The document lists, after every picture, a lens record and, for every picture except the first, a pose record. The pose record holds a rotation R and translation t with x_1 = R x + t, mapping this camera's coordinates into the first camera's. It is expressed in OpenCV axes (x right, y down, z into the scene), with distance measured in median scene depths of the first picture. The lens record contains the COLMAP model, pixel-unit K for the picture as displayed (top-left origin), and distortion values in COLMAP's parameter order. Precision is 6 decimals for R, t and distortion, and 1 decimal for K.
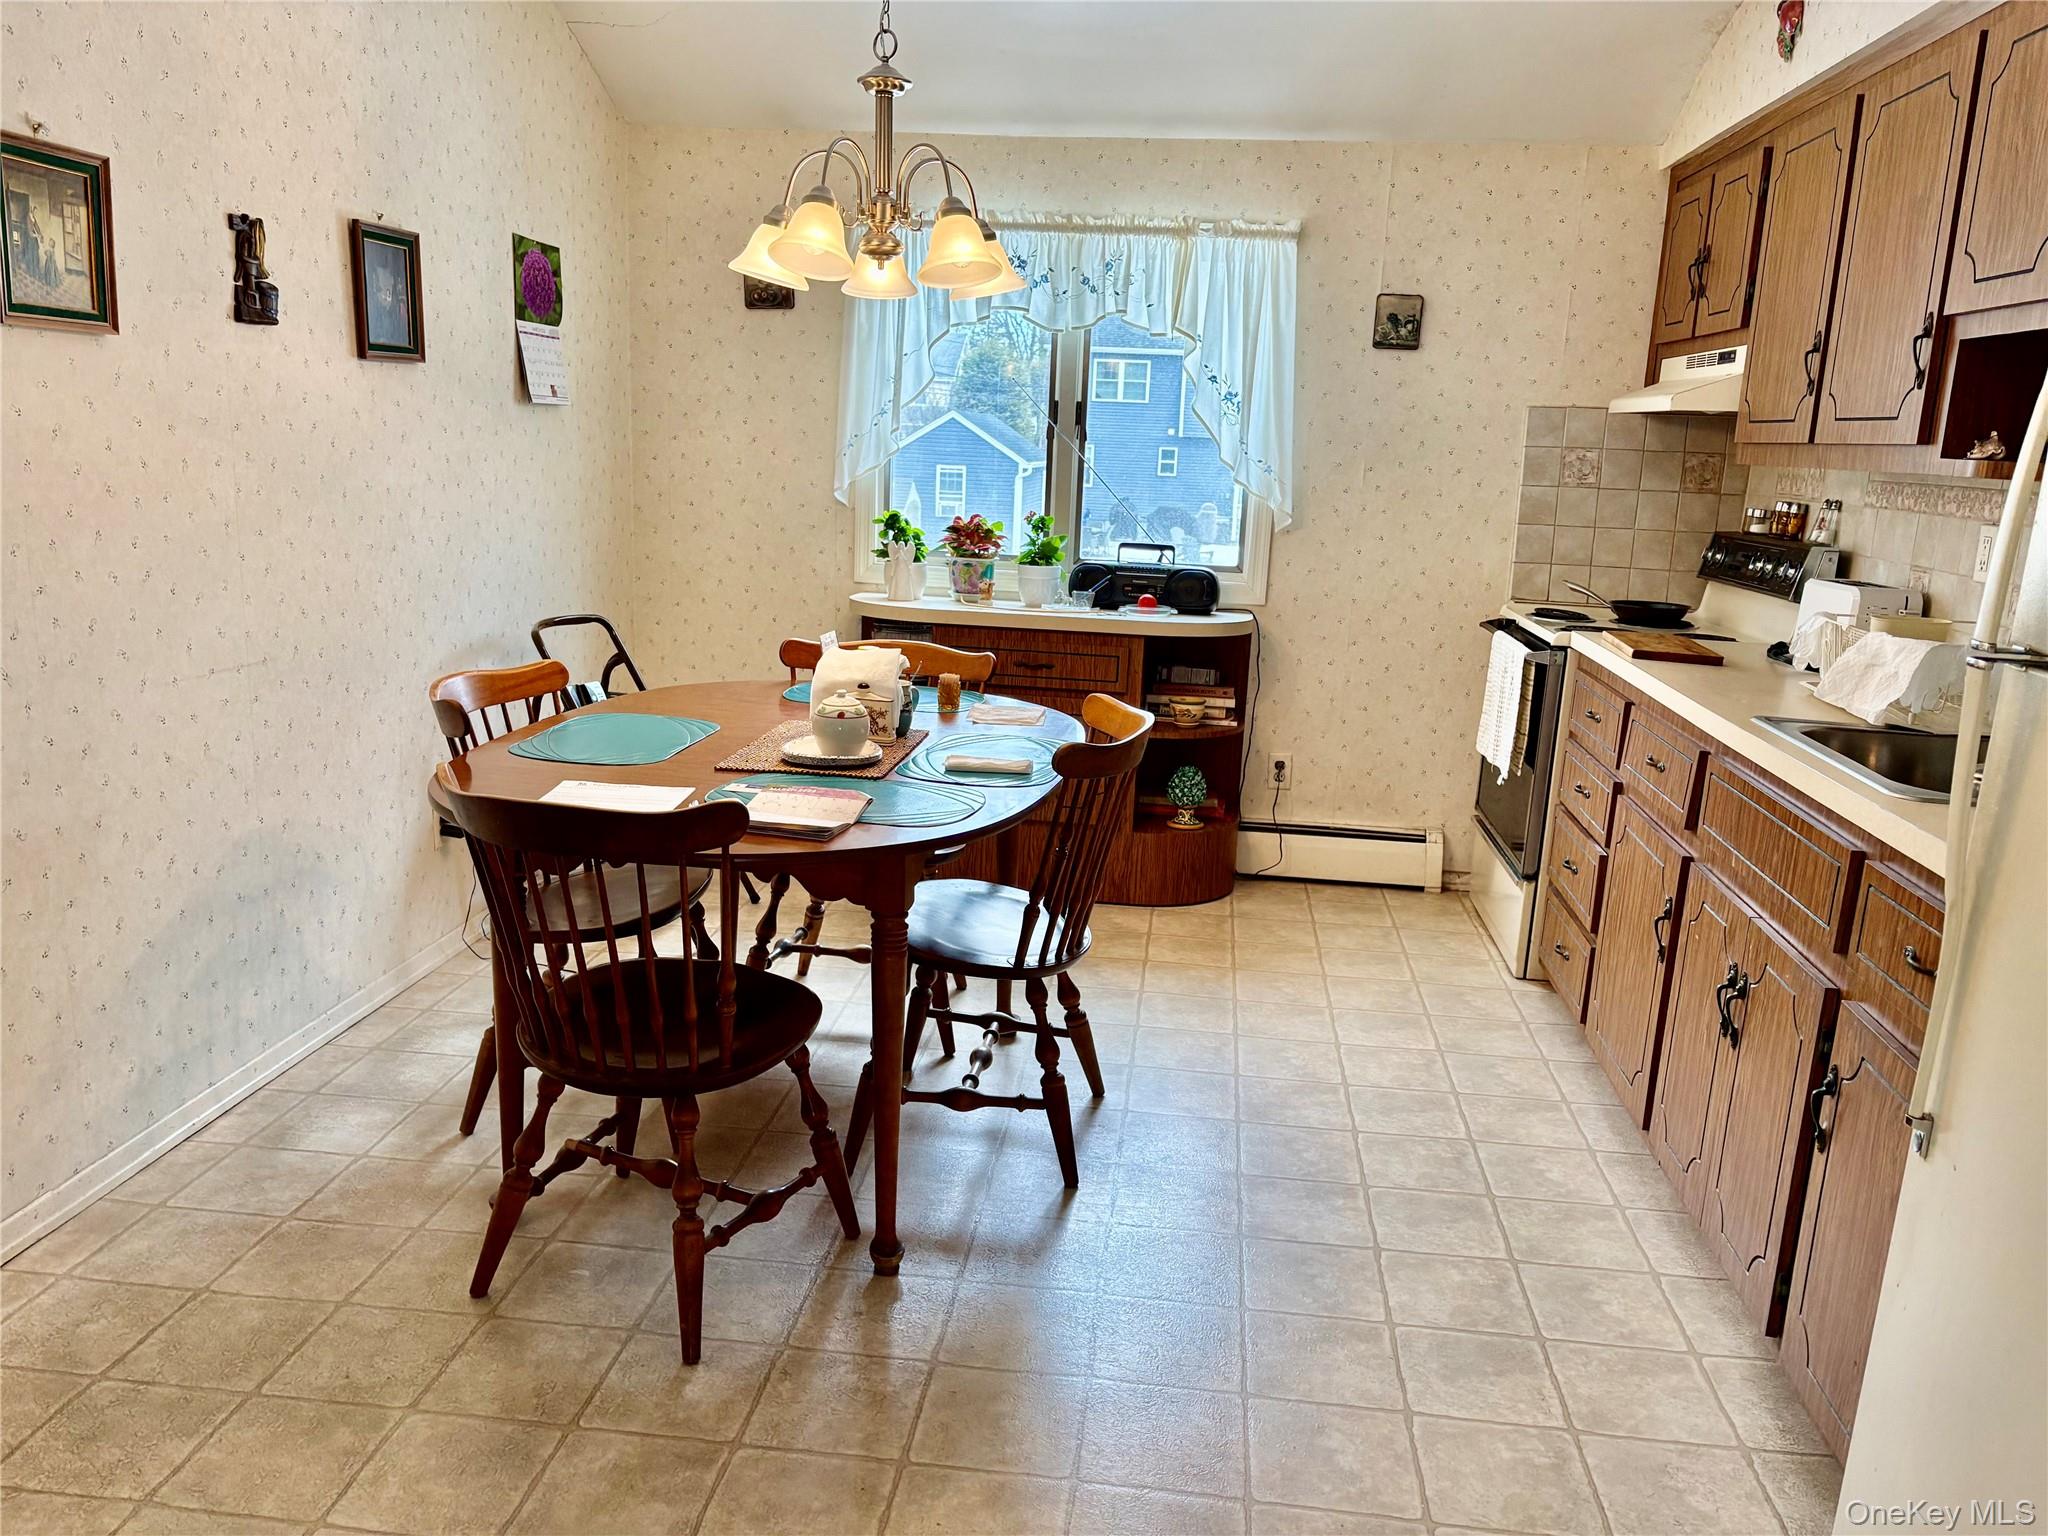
lens RADIAL K [[1544.5, 0, 1019.1], [0, 1544.5, 772.8], [0, 0, 1]] dist [0.002821, -0.007281]
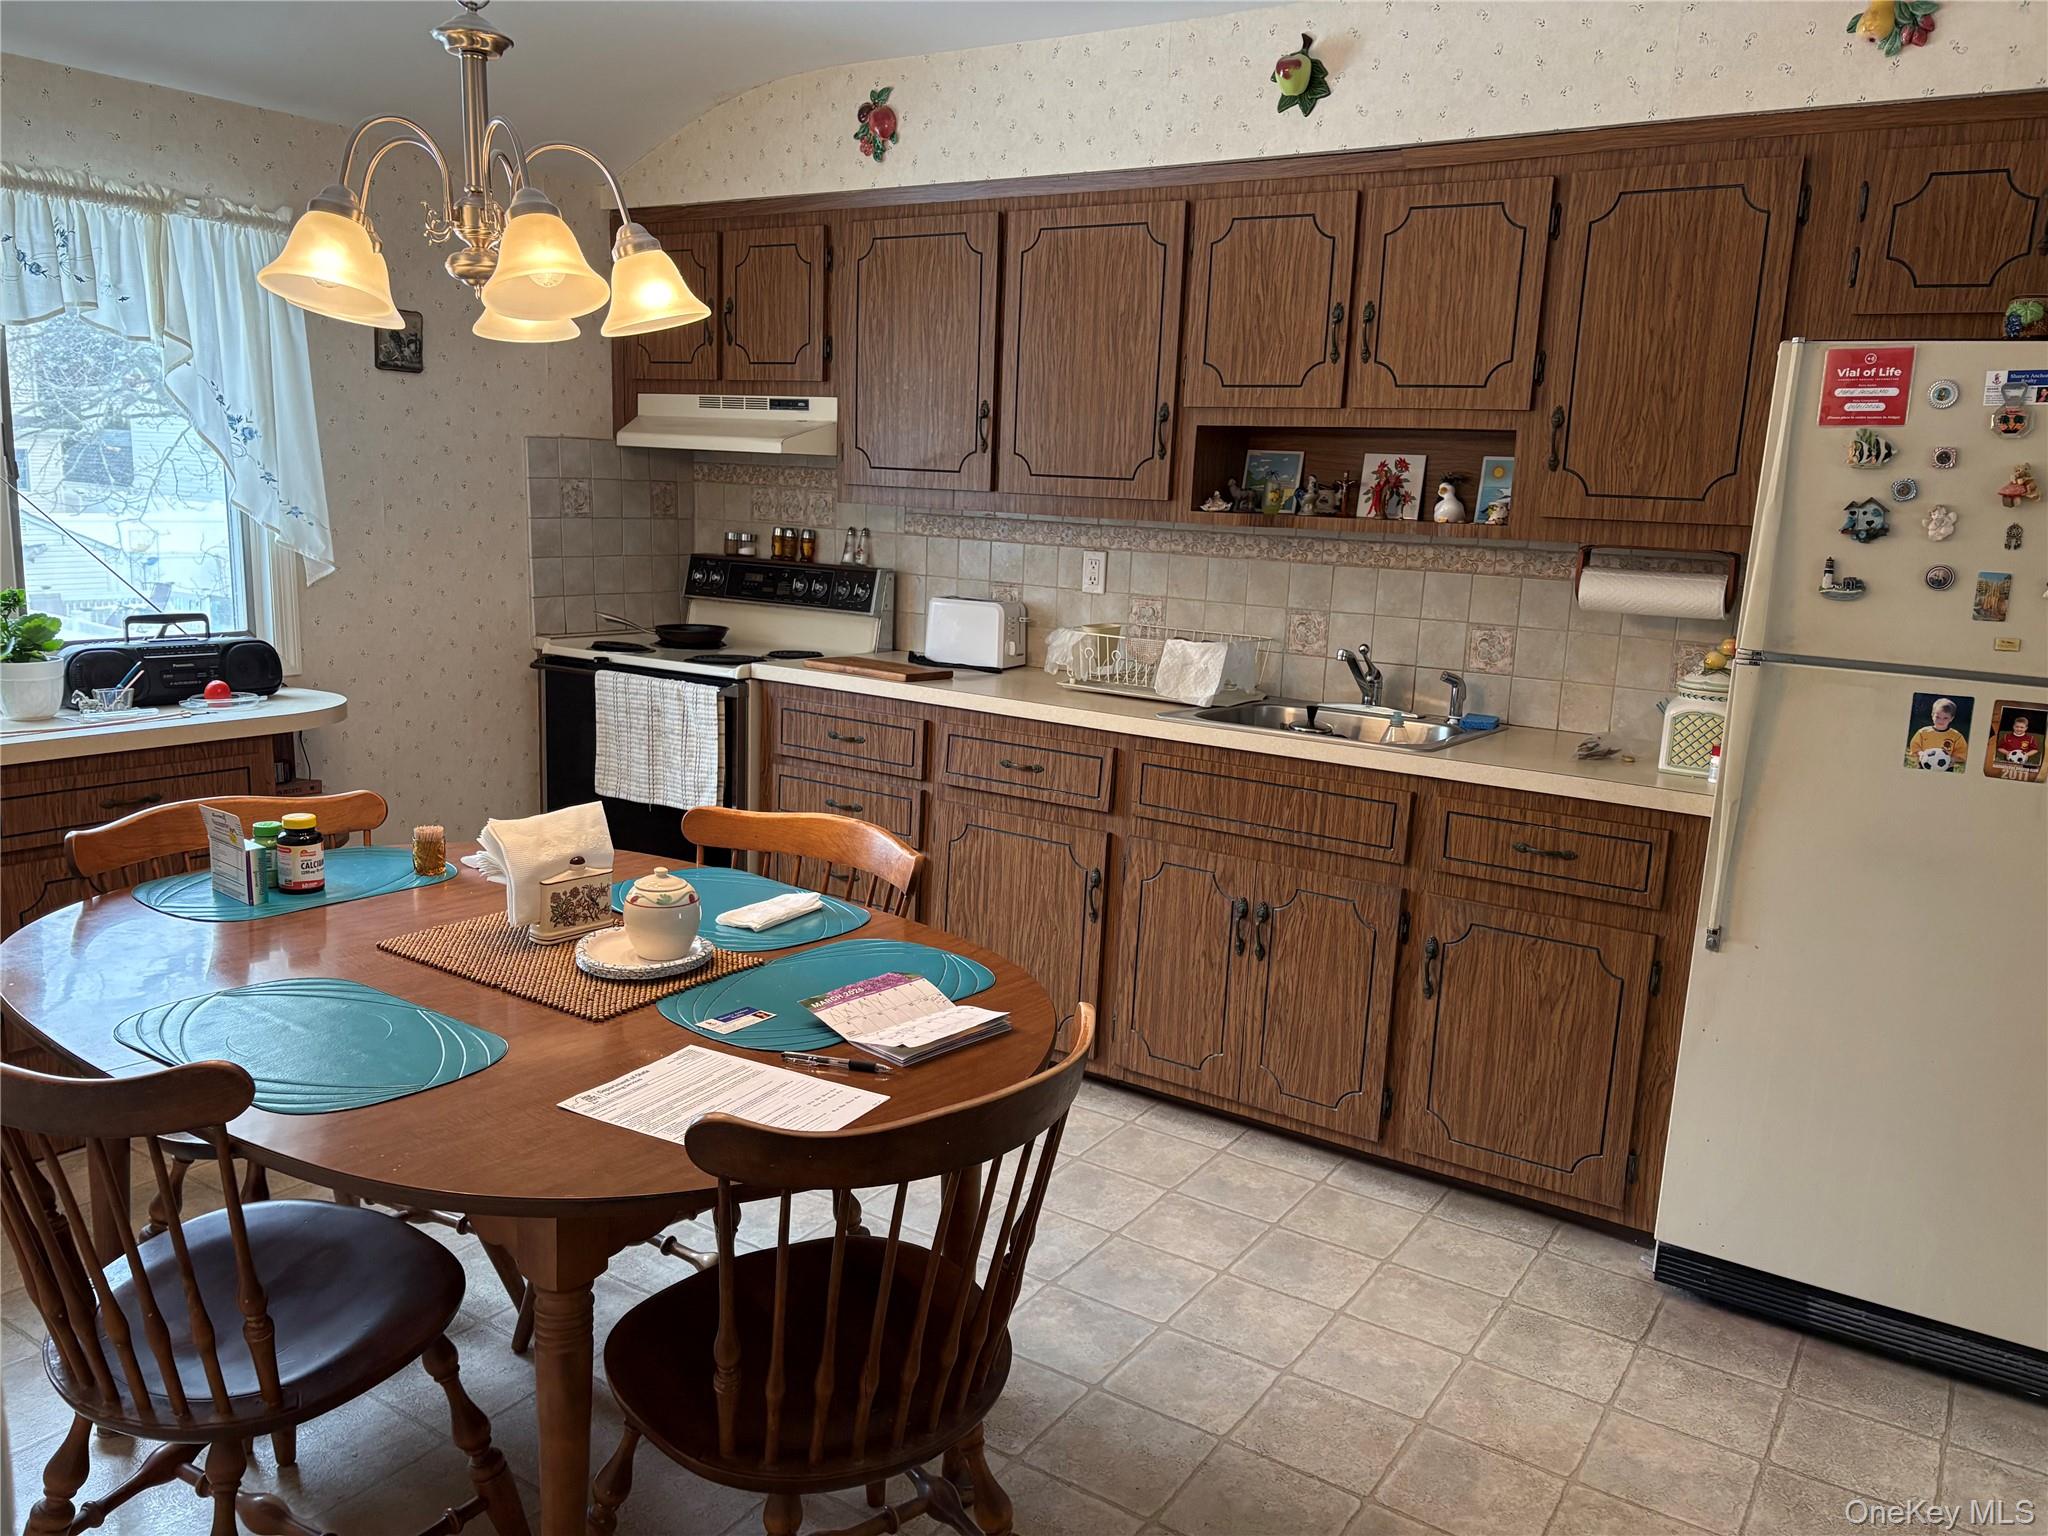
lens RADIAL K [[1544.5, 0, 1020.4], [0, 1544.5, 770.1], [0, 0, 1]] dist [0.002821, -0.007281]
pose [[0.447021, -0.186422, 0.874882, -0.419479], [0.167958, 0.978140, 0.122607, -0.099699], [-0.878614, 0.092136, 0.468560, 0.294467]]
